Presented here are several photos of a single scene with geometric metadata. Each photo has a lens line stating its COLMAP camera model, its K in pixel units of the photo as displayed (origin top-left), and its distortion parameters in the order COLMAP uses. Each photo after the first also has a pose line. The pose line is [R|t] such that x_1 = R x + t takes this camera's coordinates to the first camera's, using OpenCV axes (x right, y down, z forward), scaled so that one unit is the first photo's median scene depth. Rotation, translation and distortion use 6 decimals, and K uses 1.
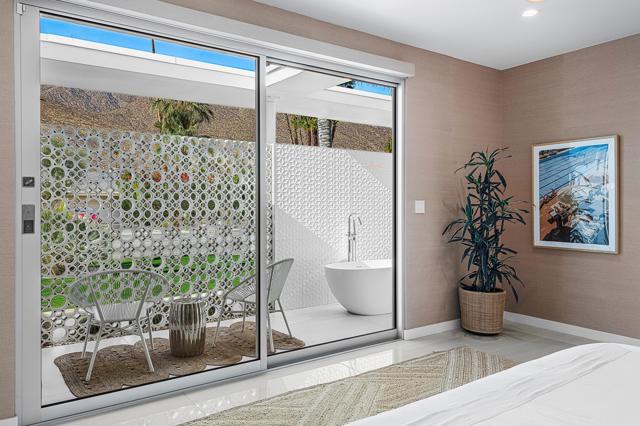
lens RADIAL K [[422.7, 0, 294.7], [0, 422.7, 203.8], [0, 0, 1]] dist [0.007278, -0.001922]
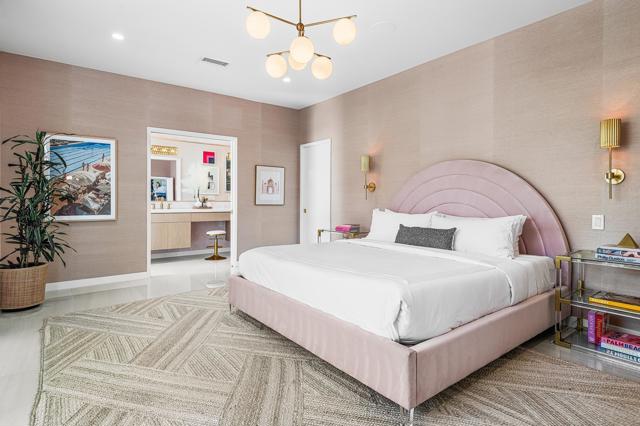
lens RADIAL K [[345.1, 0, 324.0], [0, 345.1, 201.3], [0, 0, 1]] dist [-0.013569, -0.001063]
pose [[-0.115260, -0.004096, 0.993327, -0.484725], [-0.002207, 0.999990, 0.003868, 0.045040], [-0.993333, -0.001747, -0.115268, 0.407962]]
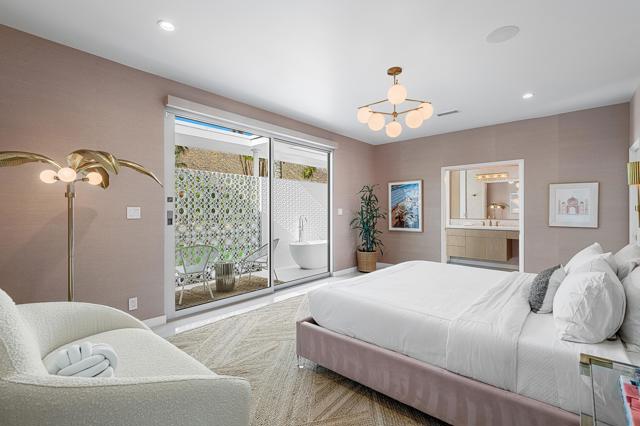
lens RADIAL K [[297.2, 0, 319.4], [0, 297.2, 211.8], [0, 0, 1]] dist [0.002011, 0.000337]
pose [[0.955365, -0.003784, 0.295404, -0.223287], [0.003055, 0.999991, 0.002930, 0.002973], [-0.295412, -0.001897, 0.955368, -0.342098]]
